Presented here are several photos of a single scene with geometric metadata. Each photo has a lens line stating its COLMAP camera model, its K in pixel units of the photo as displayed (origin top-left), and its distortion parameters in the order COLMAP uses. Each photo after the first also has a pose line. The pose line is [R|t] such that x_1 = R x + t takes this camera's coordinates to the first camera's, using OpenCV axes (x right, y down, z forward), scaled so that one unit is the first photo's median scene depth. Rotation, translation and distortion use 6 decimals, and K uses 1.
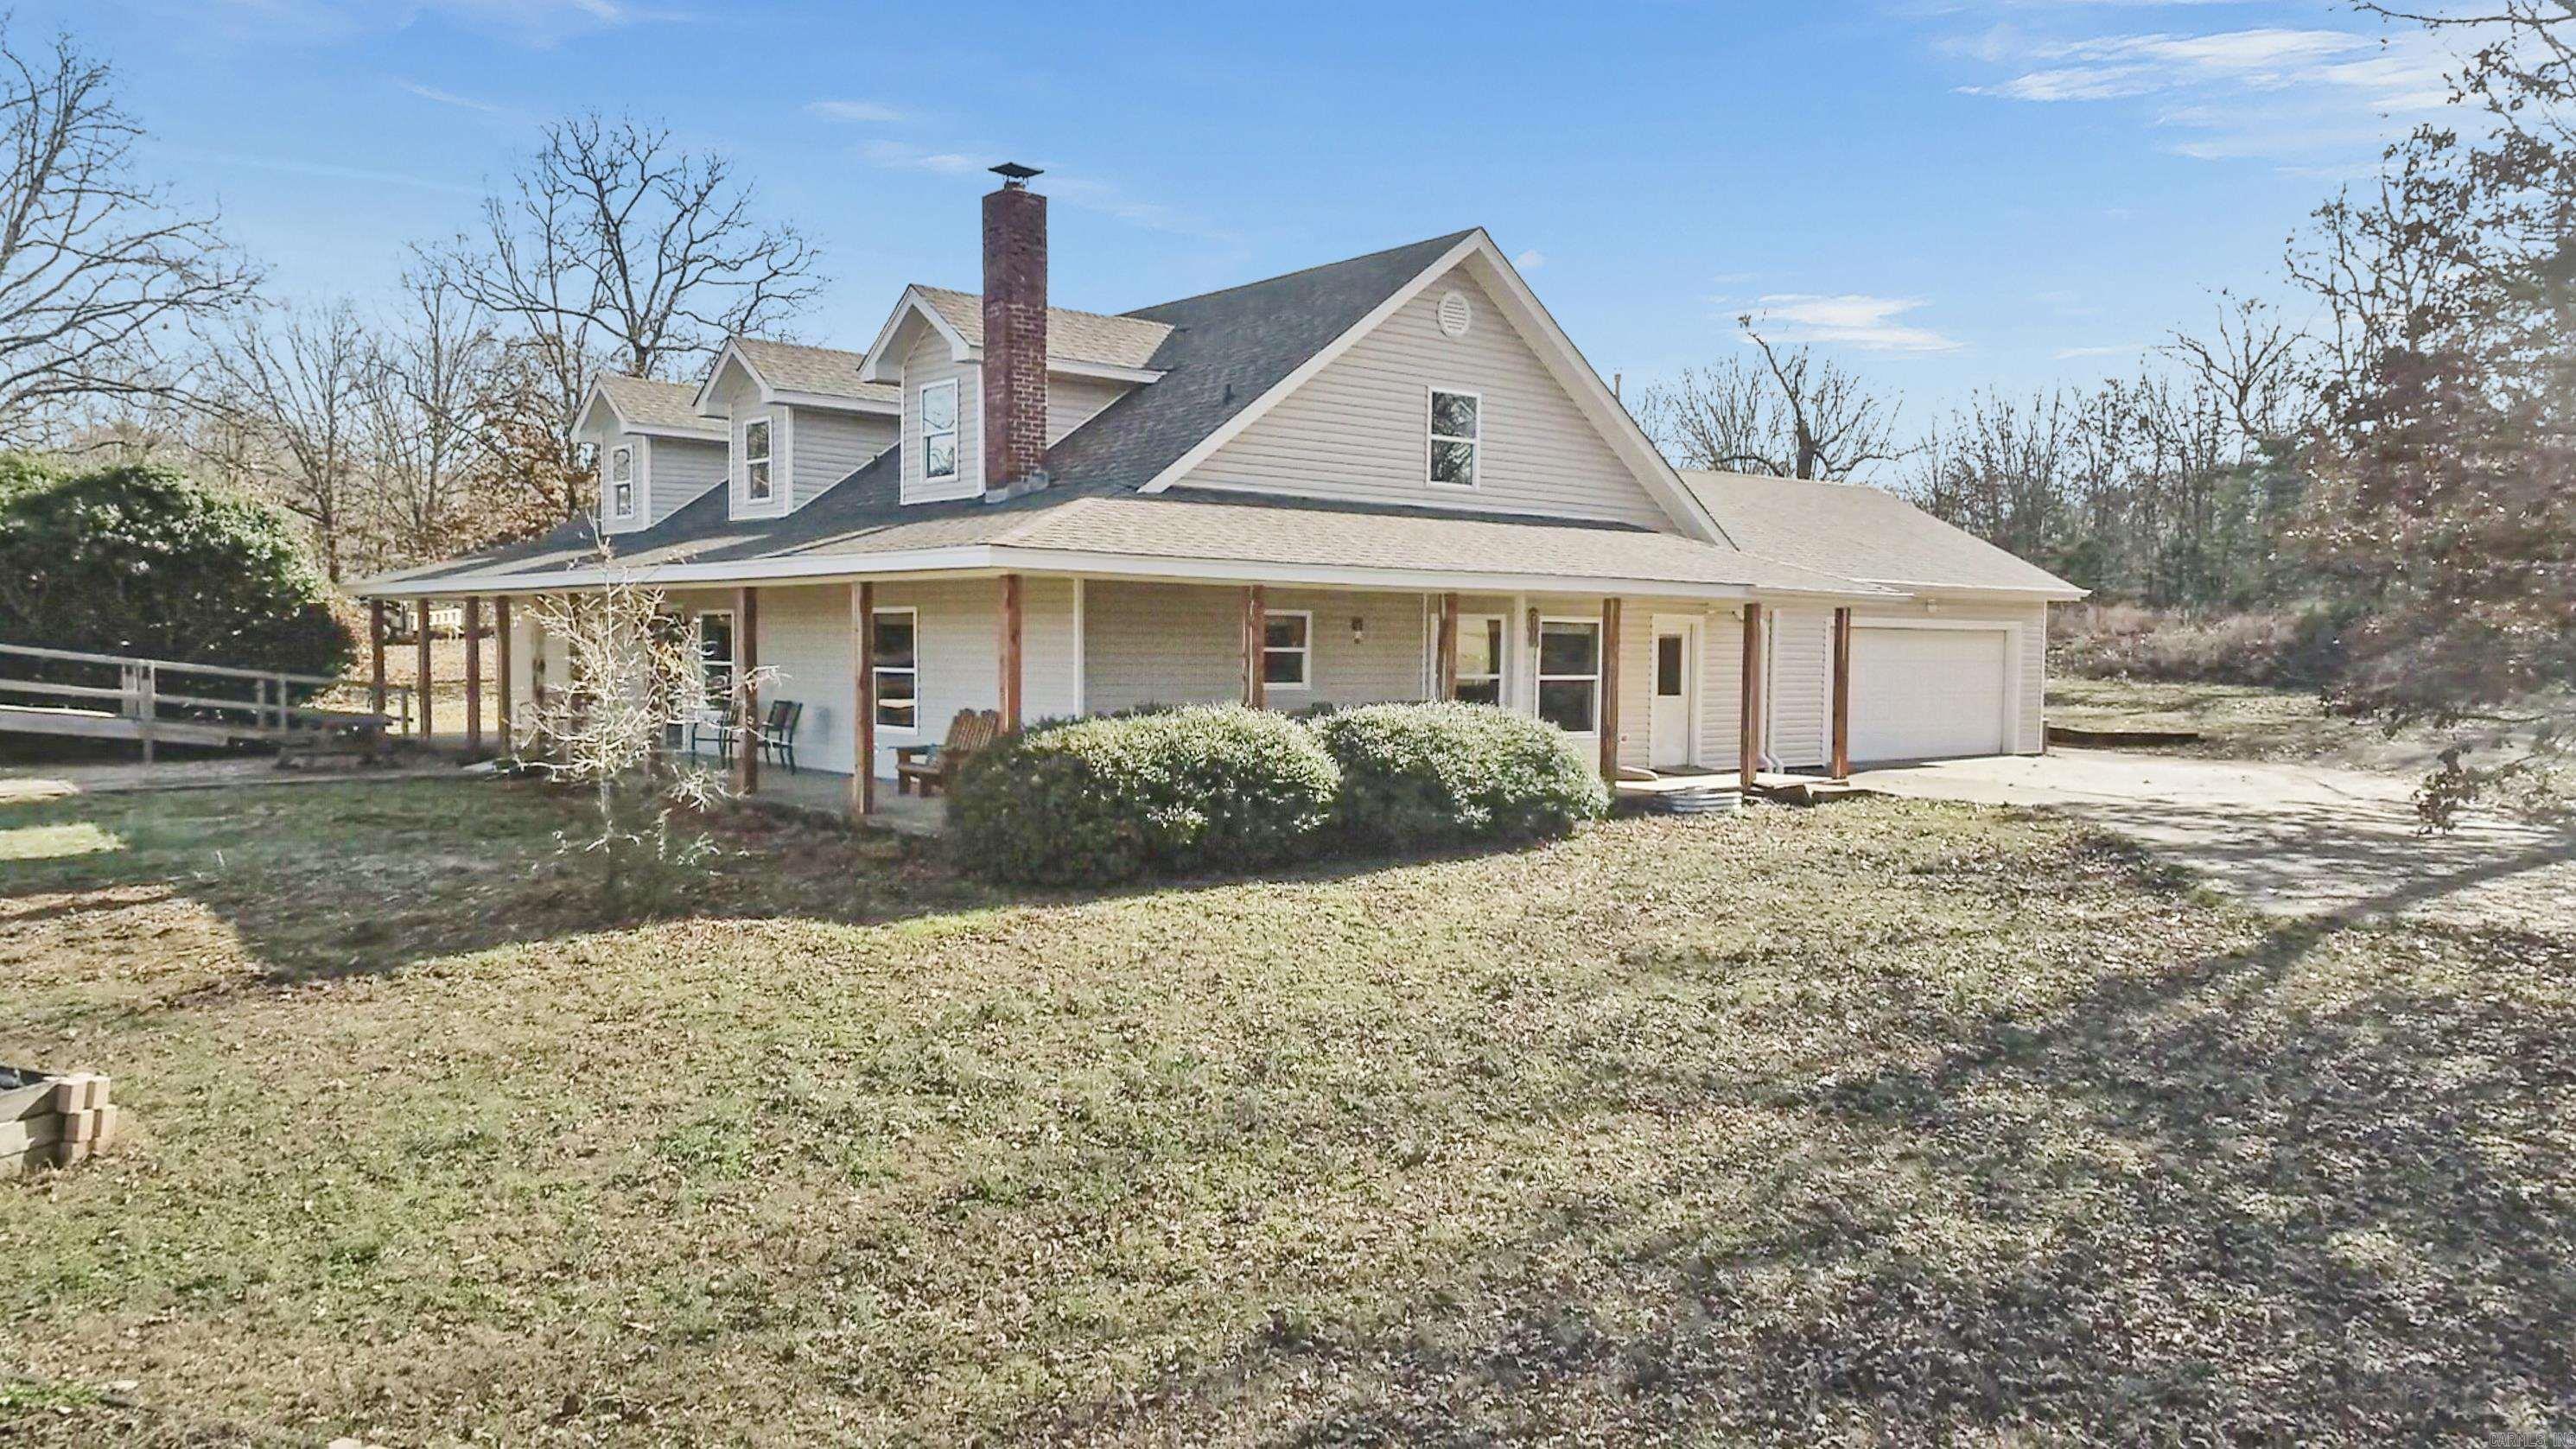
lens RADIAL K [[1790.2, 0, 1288.0], [0, 1790.2, 724.5], [0, 0, 1]] dist [0.093489, -0.056016]
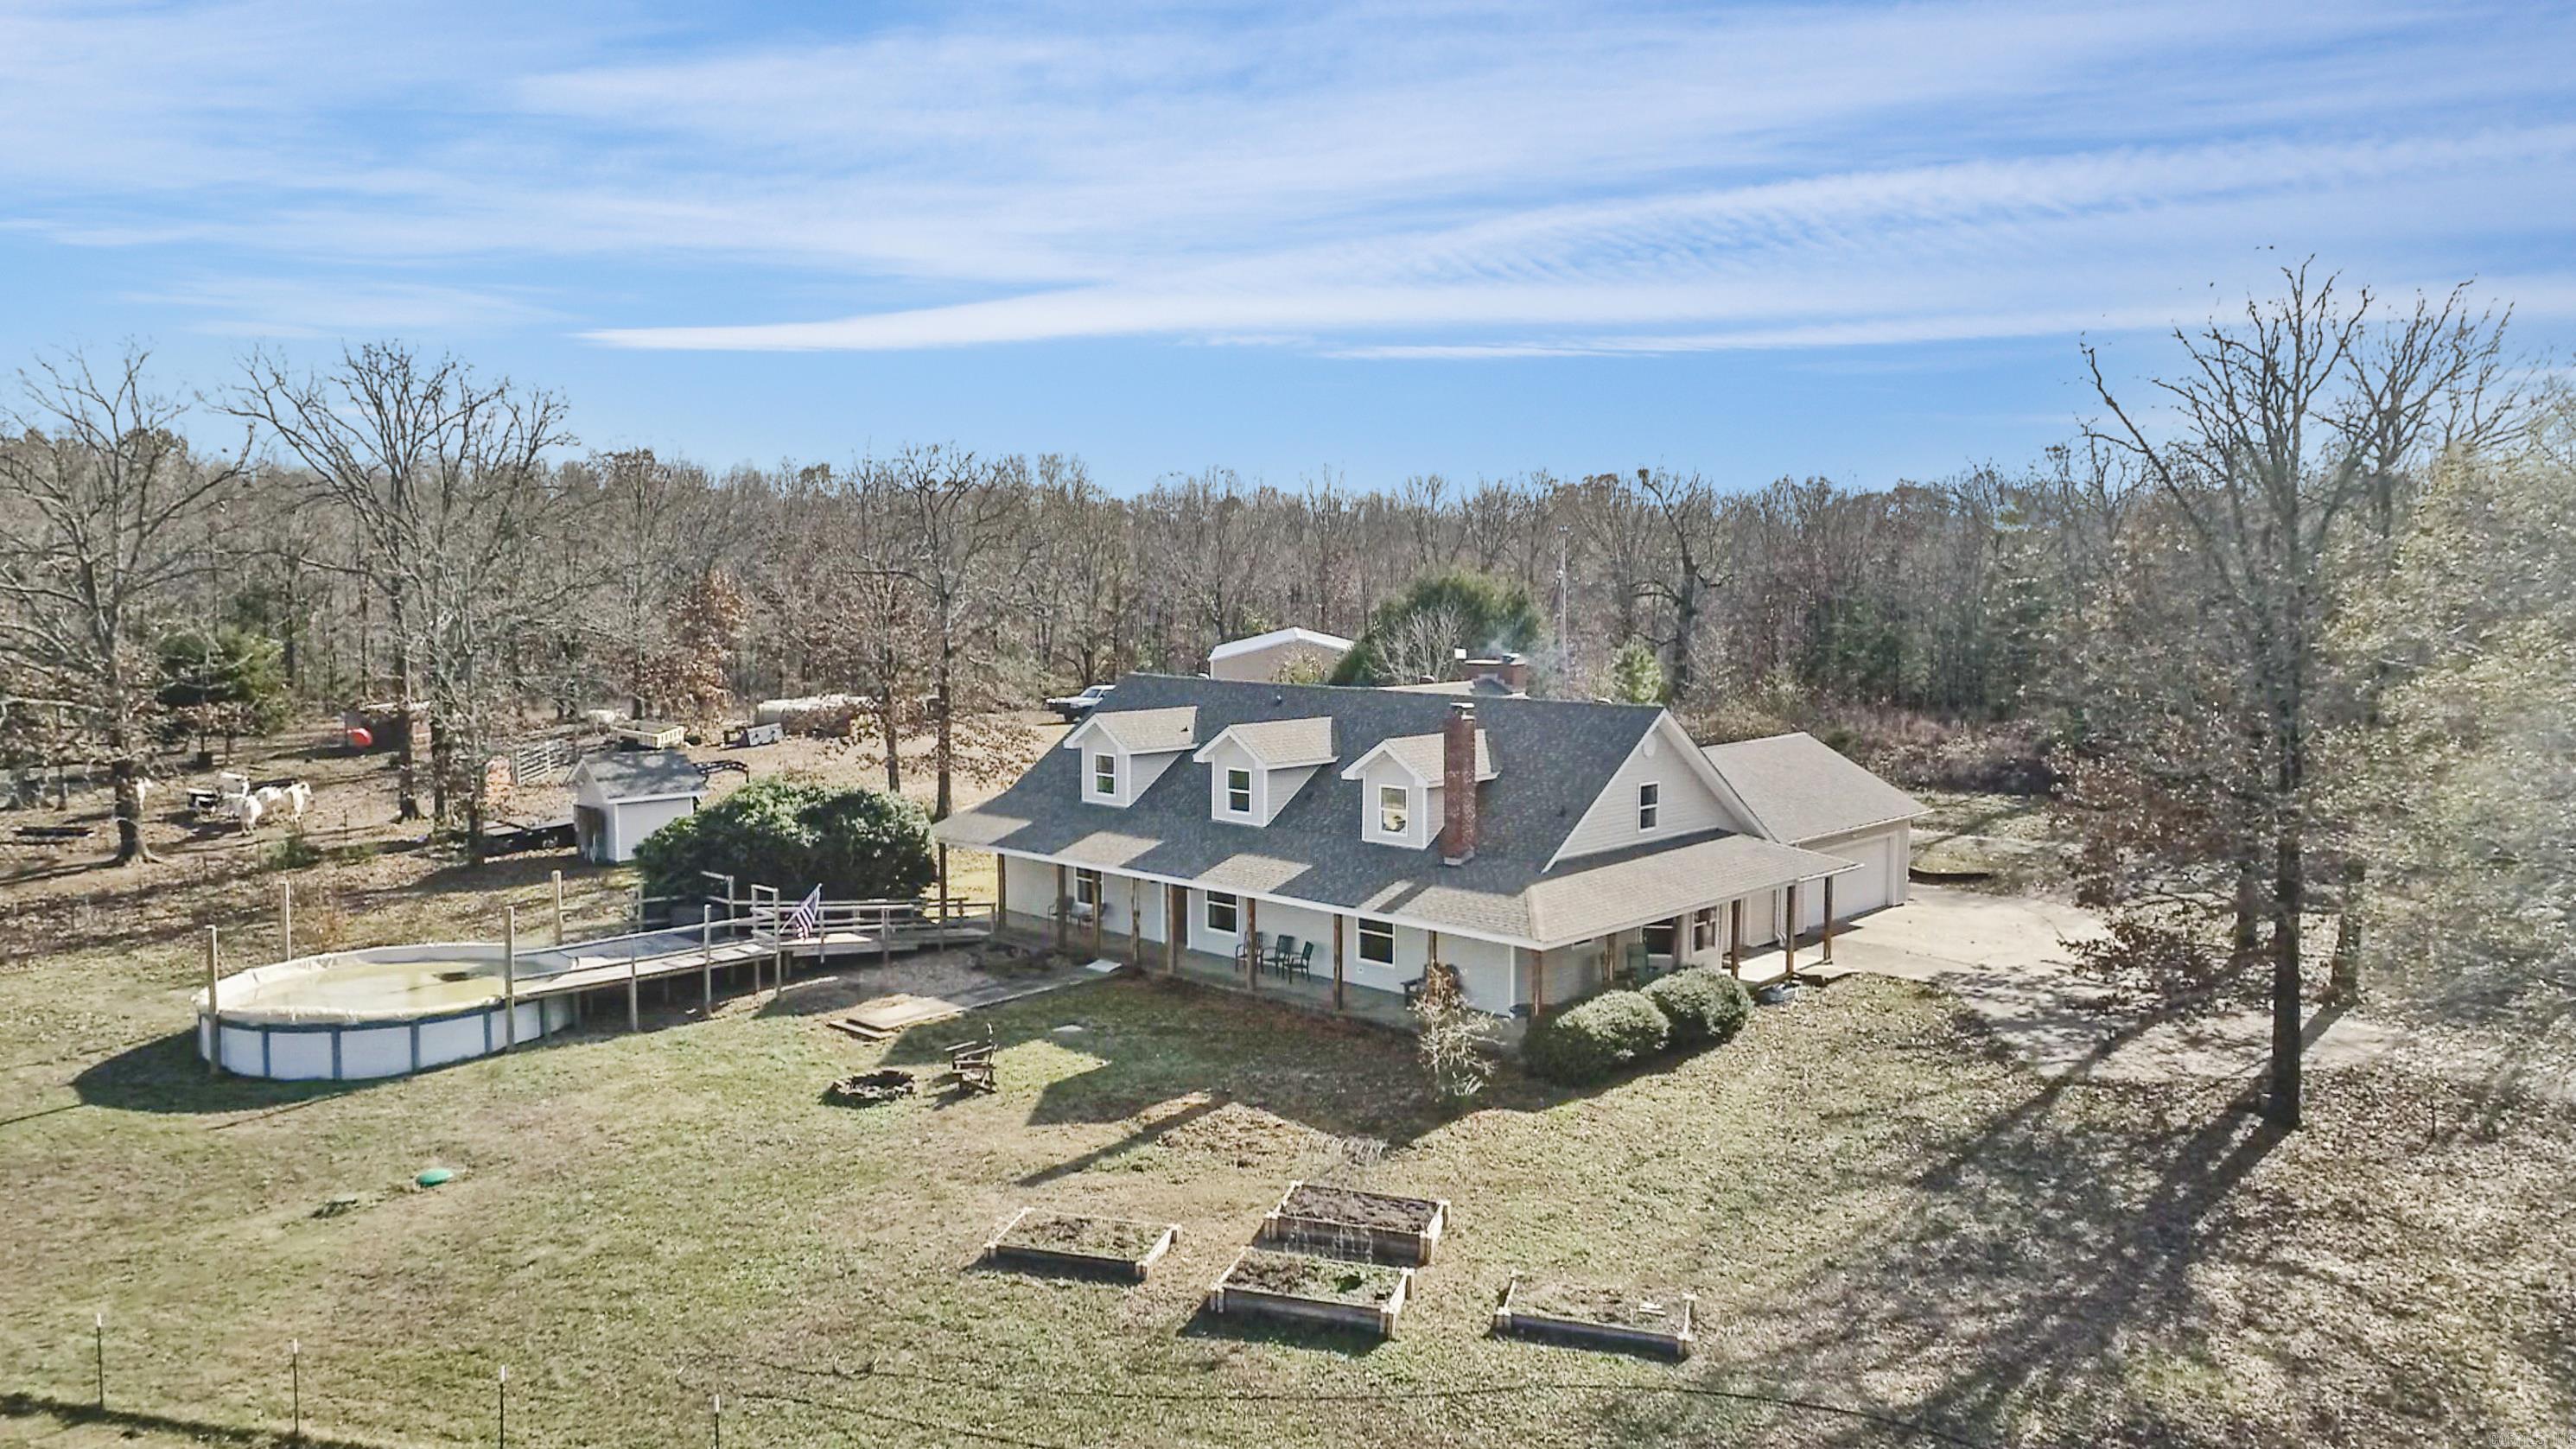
lens RADIAL K [[1790.2, 0, 1288.0], [0, 1790.2, 724.5], [0, 0, 1]] dist [0.093489, -0.056016]
pose [[0.992799, -0.020063, 0.118098, -0.617448], [0.014568, 0.998779, 0.047213, -0.402176], [-0.118901, -0.045153, 0.991879, -1.055385]]
